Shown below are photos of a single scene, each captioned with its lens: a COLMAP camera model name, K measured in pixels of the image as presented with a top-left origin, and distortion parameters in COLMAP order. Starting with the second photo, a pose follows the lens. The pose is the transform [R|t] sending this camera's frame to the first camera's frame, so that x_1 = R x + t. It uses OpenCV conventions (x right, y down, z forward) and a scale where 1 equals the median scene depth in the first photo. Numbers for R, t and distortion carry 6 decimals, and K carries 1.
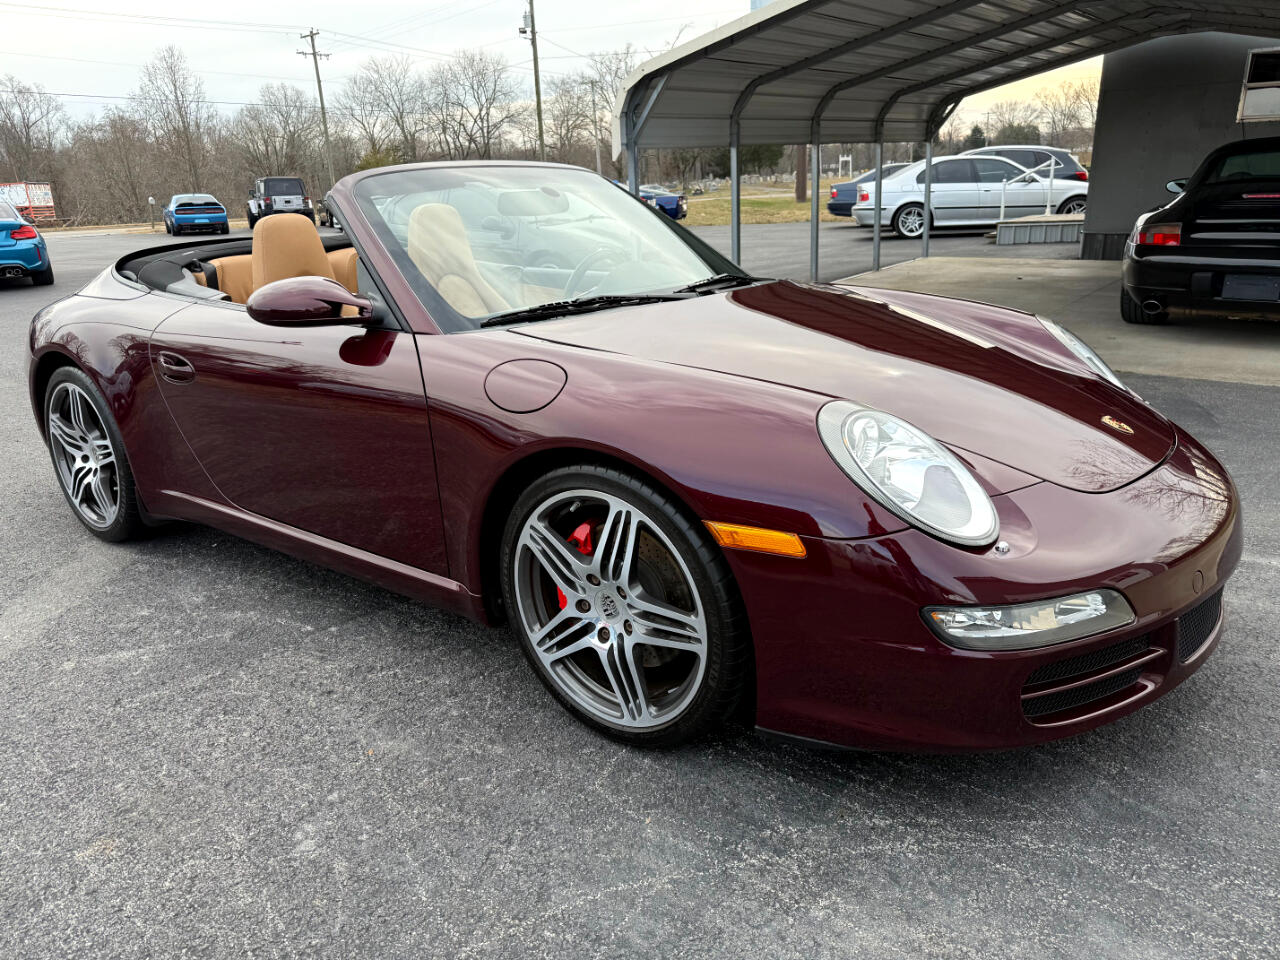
lens RADIAL K [[912.4, 0, 633.9], [0, 912.4, 481.2], [0, 0, 1]] dist [0.015222, -0.021627]
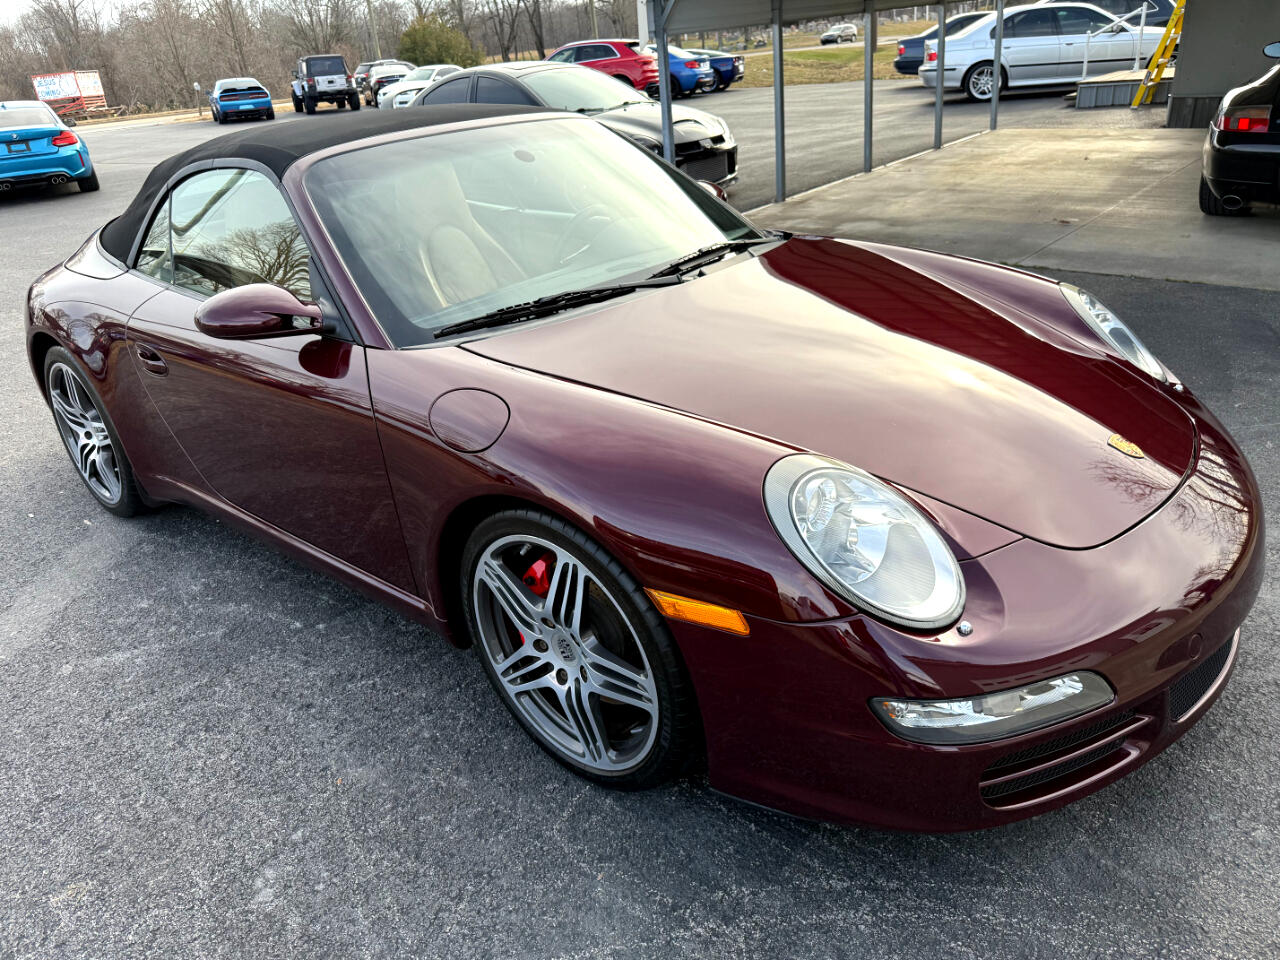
lens RADIAL K [[912.4, 0, 631.3], [0, 912.4, 484.0], [0, 0, 1]] dist [0.015222, -0.021627]
pose [[0.997156, -0.013258, -0.074195, 0.100067], [0.023389, 0.990241, 0.137387, -0.142613], [0.071650, -0.138732, 0.987735, 0.067902]]
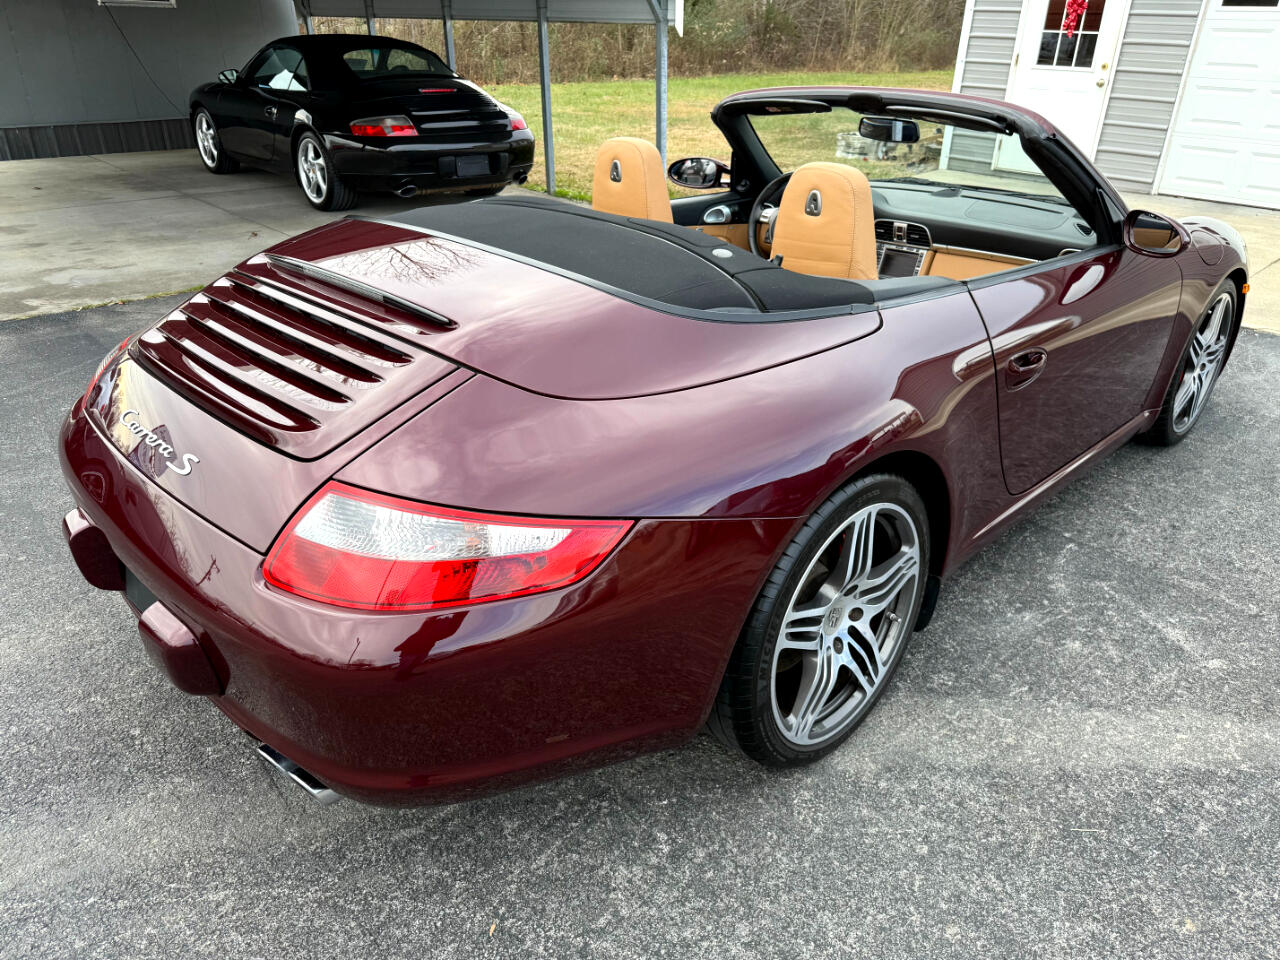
lens RADIAL K [[912.4, 0, 647.4], [0, 912.4, 477.9], [0, 0, 1]] dist [0.015222, -0.021627]
pose [[0.133408, -0.397947, 0.907657, -1.611277], [0.283191, 0.892965, 0.349881, -0.506031], [-0.949739, 0.210363, 0.231824, 1.418568]]
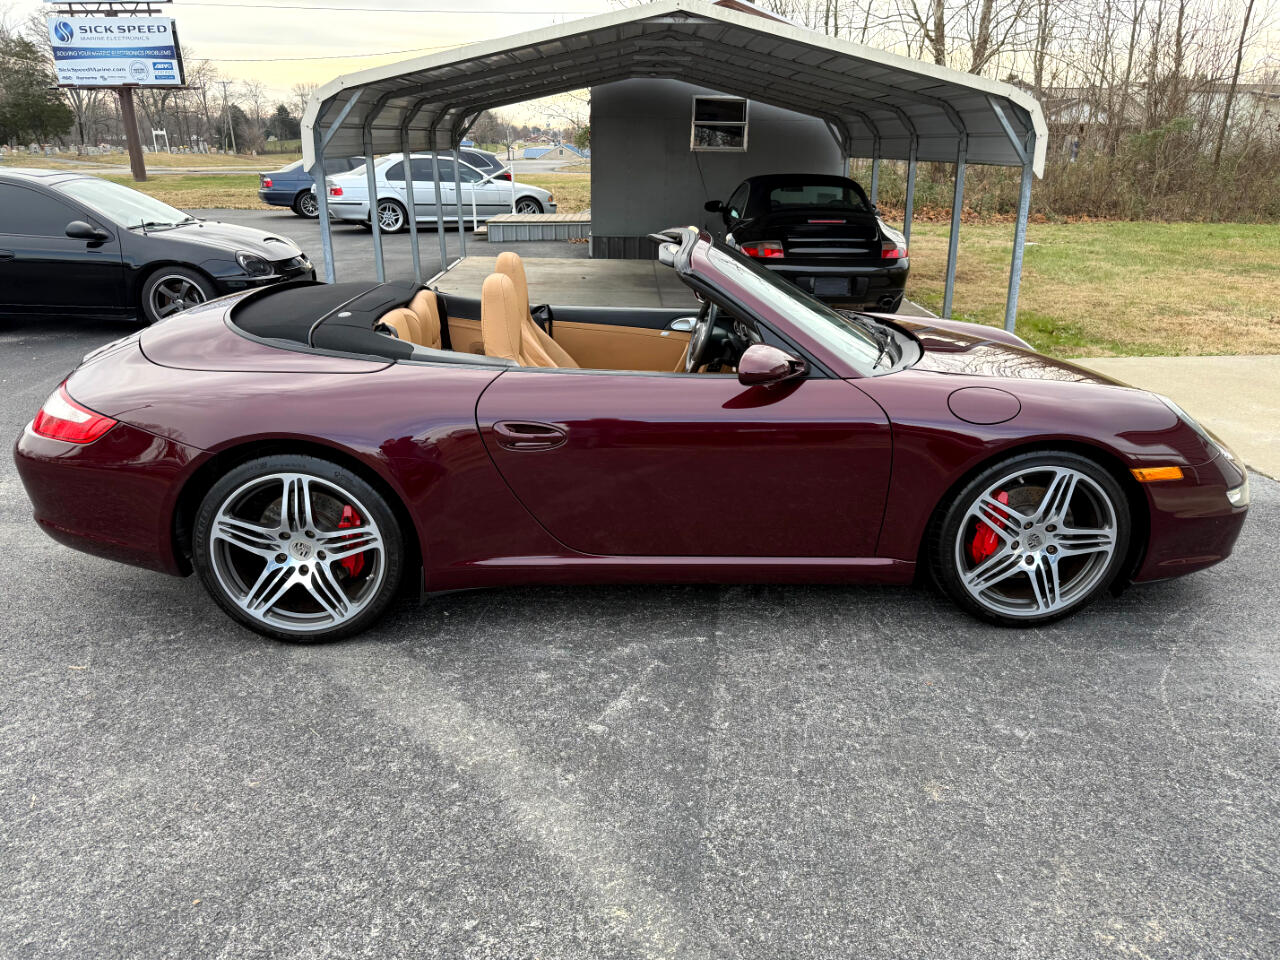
lens RADIAL K [[912.4, 0, 642.9], [0, 912.4, 489.4], [0, 0, 1]] dist [0.015222, -0.021627]
pose [[0.767592, -0.174722, 0.616664, -1.282941], [0.157943, 0.984020, 0.082206, -0.157611], [-0.621174, 0.034297, 0.782922, 0.161939]]
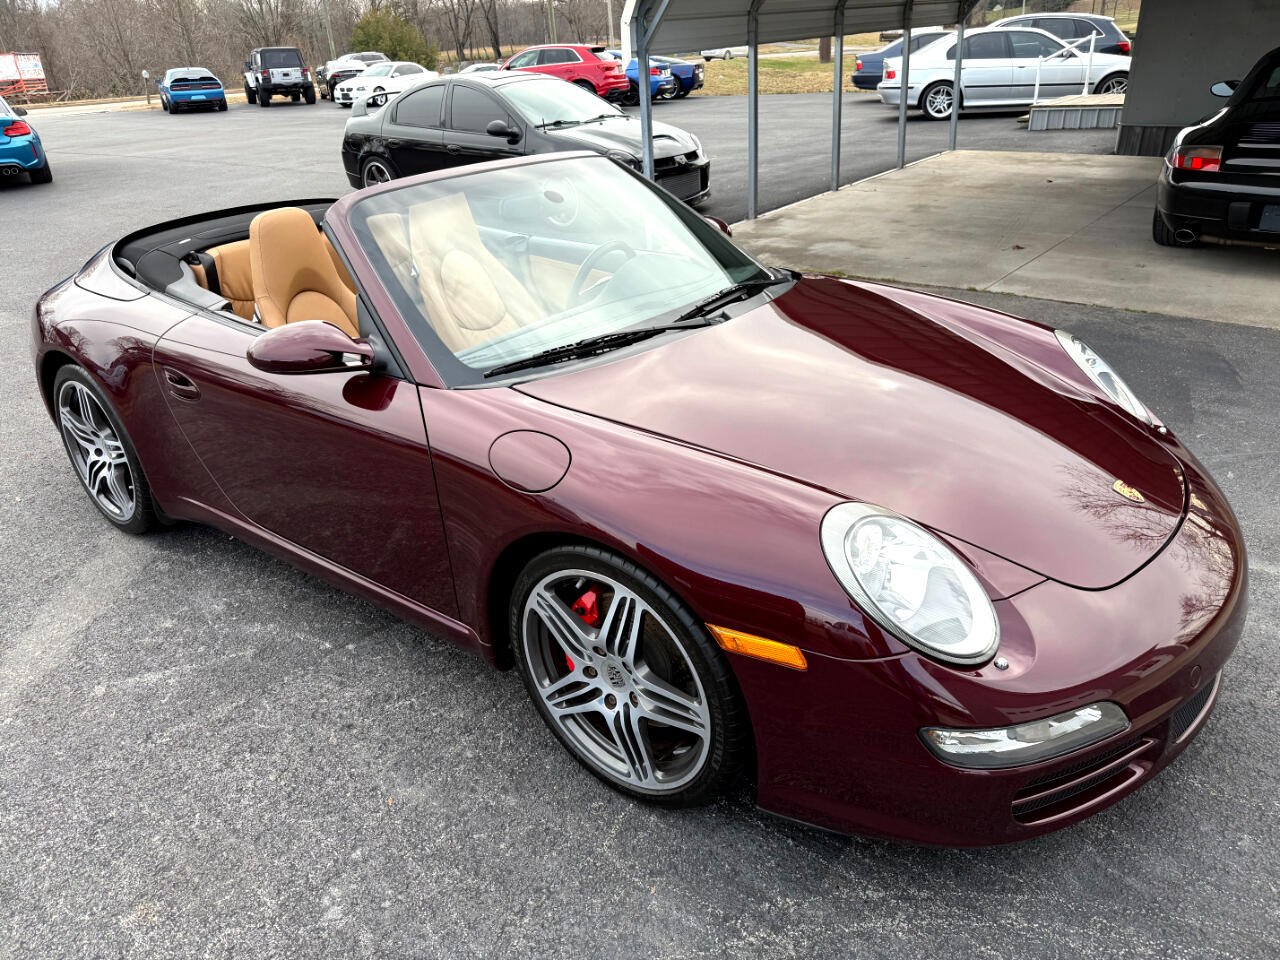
lens RADIAL K [[912.4, 0, 632.6], [0, 912.4, 480.5], [0, 0, 1]] dist [0.015222, -0.021627]
pose [[0.999822, -0.003765, -0.018490, 0.010239], [0.006227, 0.990827, 0.134993, -0.188539], [0.017813, -0.135084, 0.990674, 0.012035]]
